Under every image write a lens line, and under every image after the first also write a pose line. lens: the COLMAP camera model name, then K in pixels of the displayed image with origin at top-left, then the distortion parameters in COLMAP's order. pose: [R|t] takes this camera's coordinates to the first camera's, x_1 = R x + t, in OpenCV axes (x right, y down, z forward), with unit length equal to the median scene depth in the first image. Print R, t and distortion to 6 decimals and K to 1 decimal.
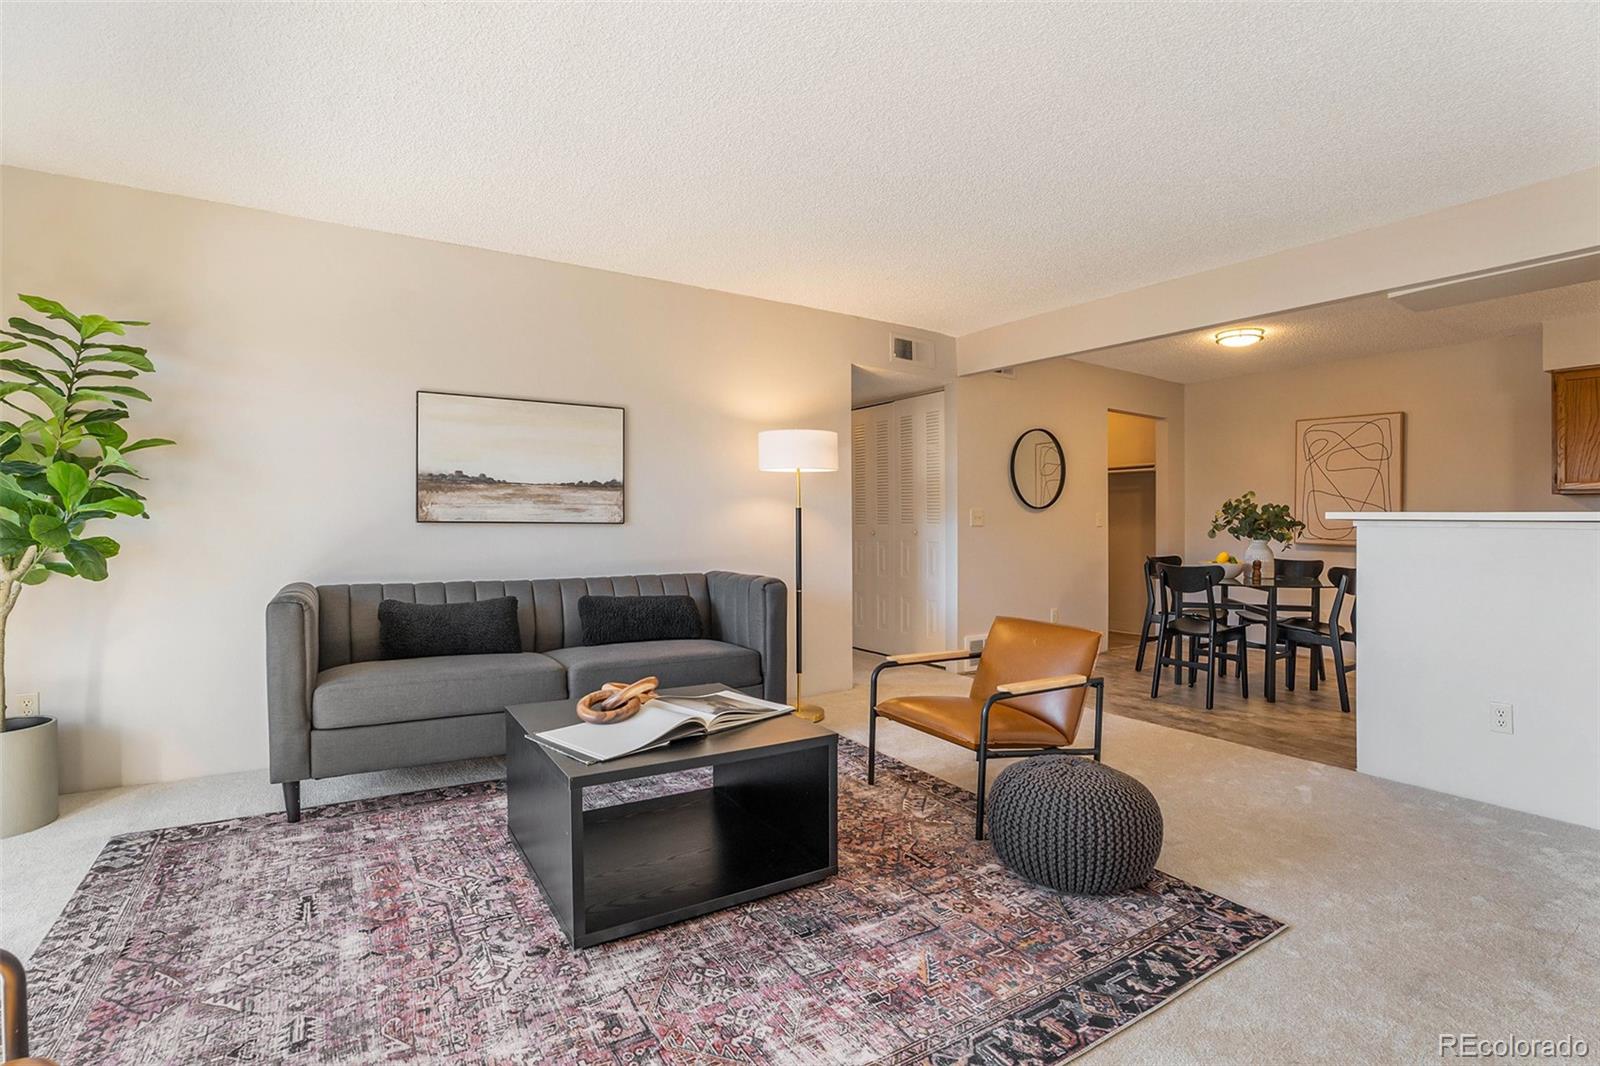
lens RADIAL K [[714.2, 0, 810.1], [0, 714.2, 534.7], [0, 0, 1]] dist [-0.045300, 0.000214]
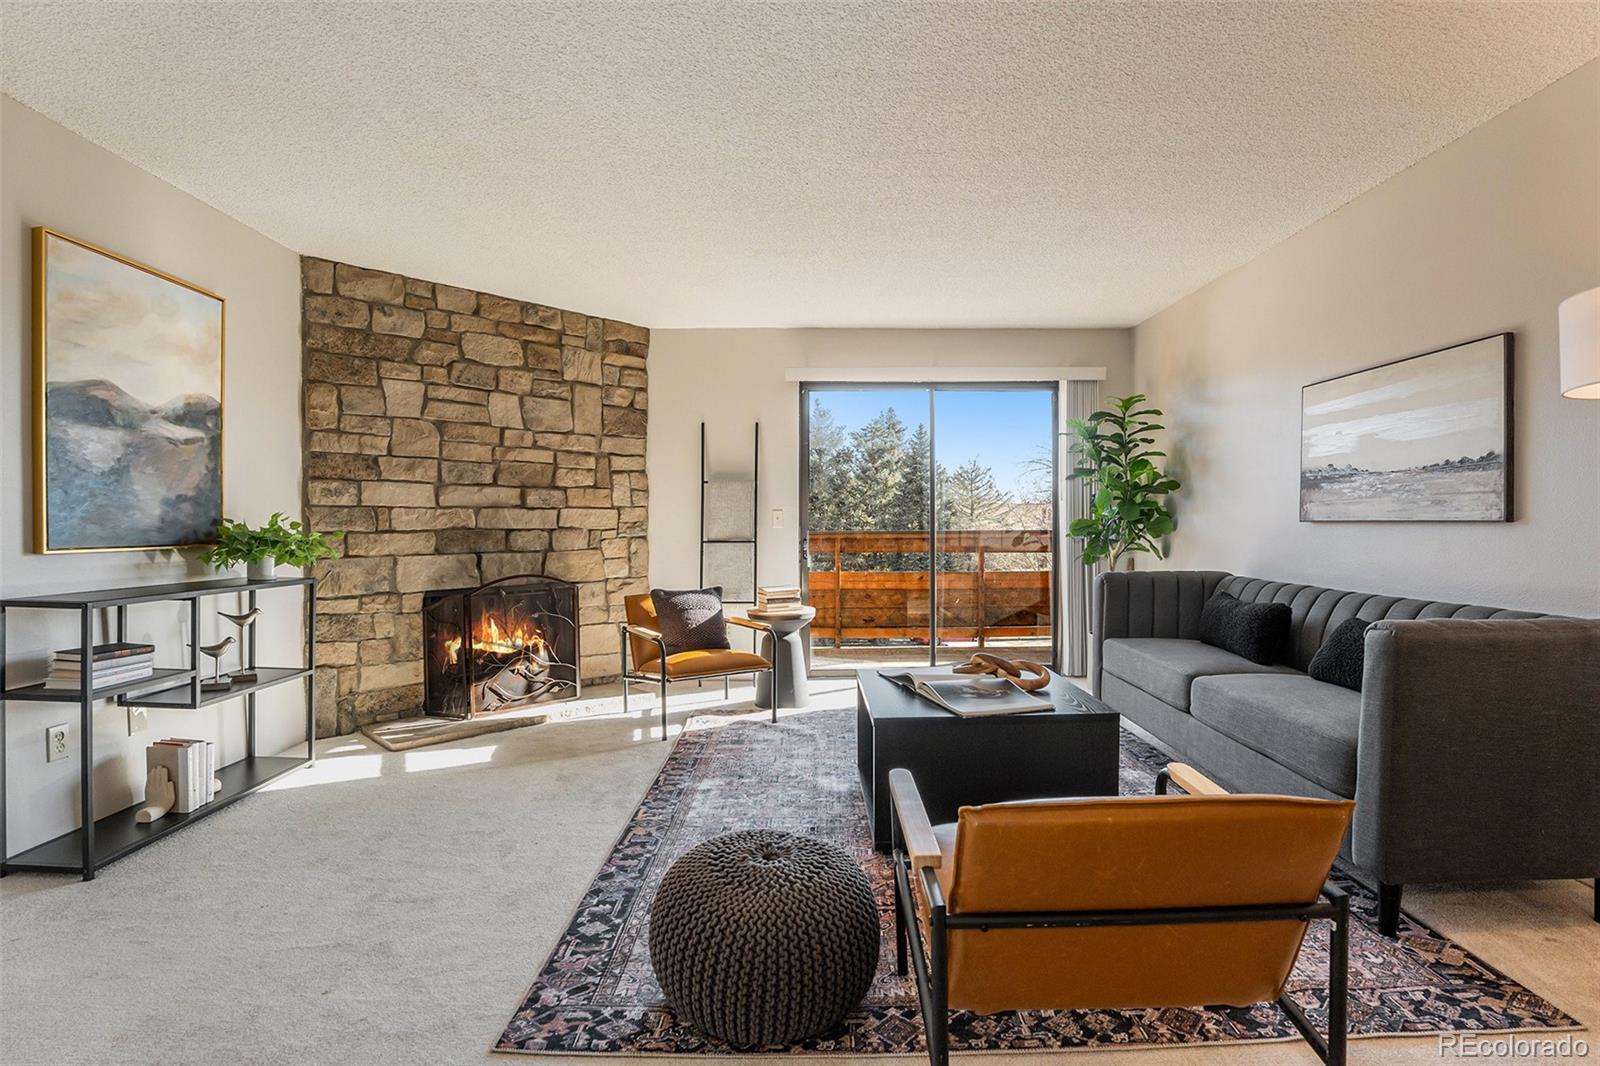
lens RADIAL K [[789.4, 0, 841.1], [0, 789.4, 532.4], [0, 0, 1]] dist [-0.109129, 0.049692]
pose [[-0.507456, 0.005398, -0.861661, 1.171279], [-0.011040, 0.999858, 0.012766, -0.015950], [0.861607, 0.015991, -0.507324, 1.690257]]
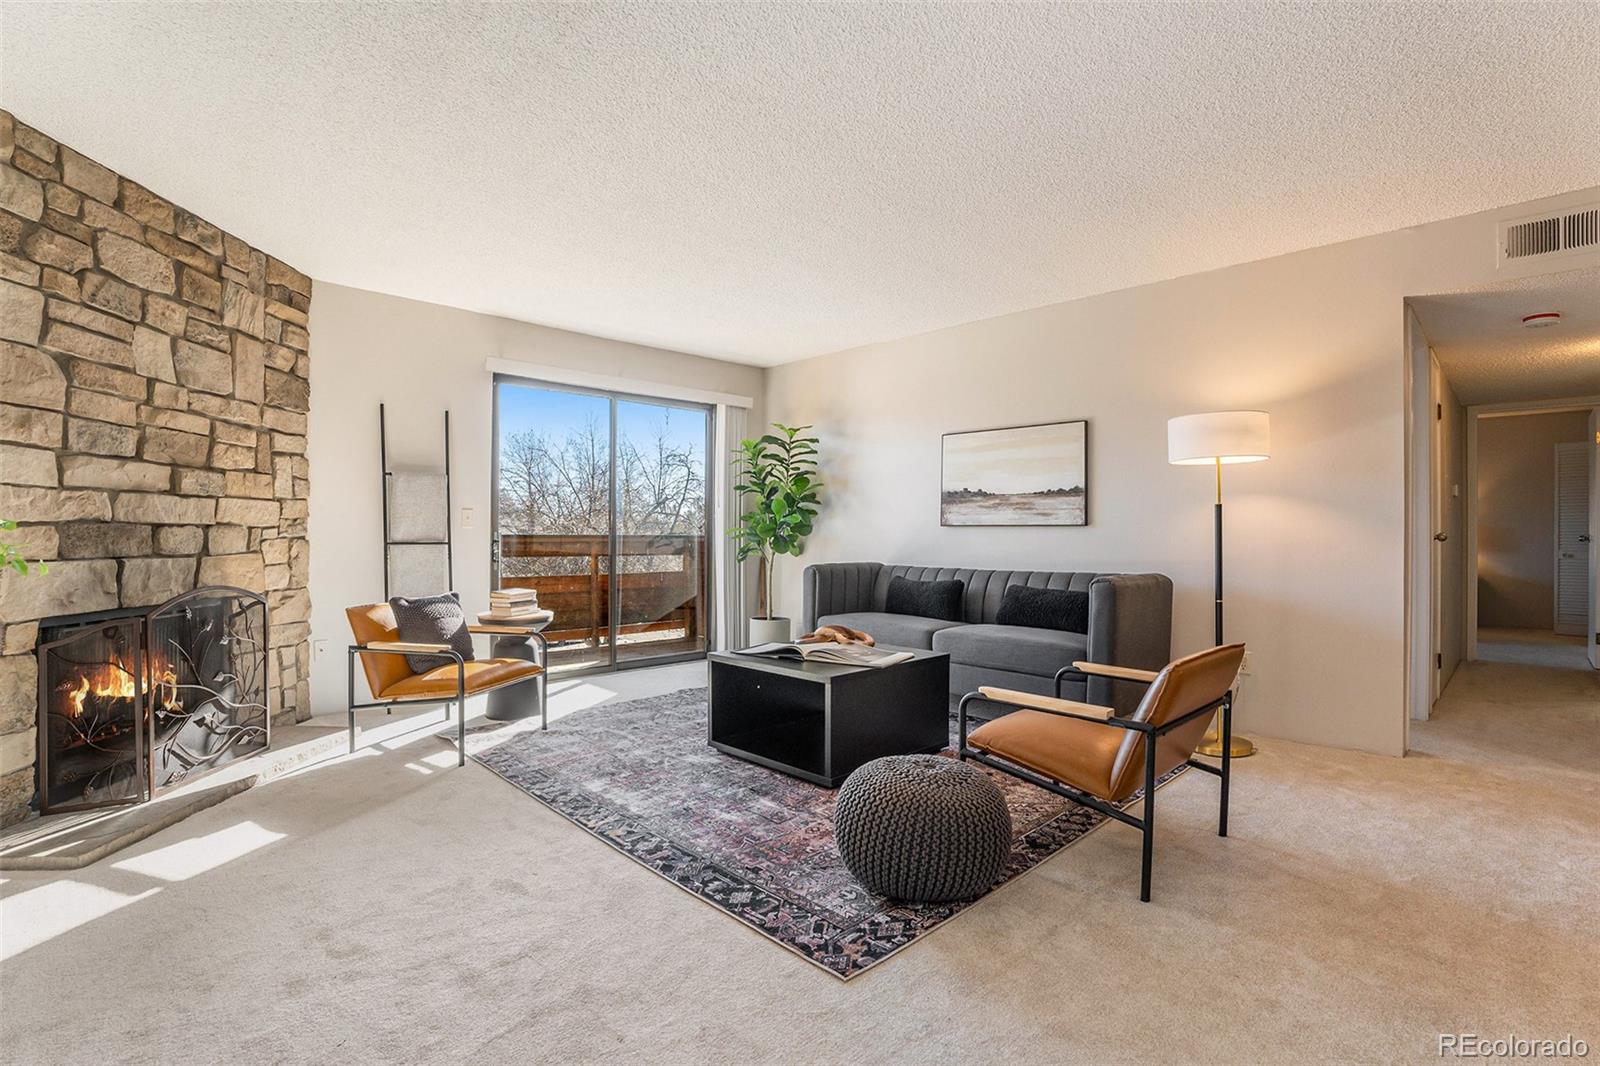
lens RADIAL K [[757.3, 0, 878.6], [0, 757.3, 535.6], [0, 0, 1]] dist [-0.068293, 0.017866]
pose [[0.280686, -0.005005, -0.959787, 1.534606], [-0.013412, 0.999868, -0.009136, 0.030088], [0.959706, 0.015437, 0.280581, 0.754633]]
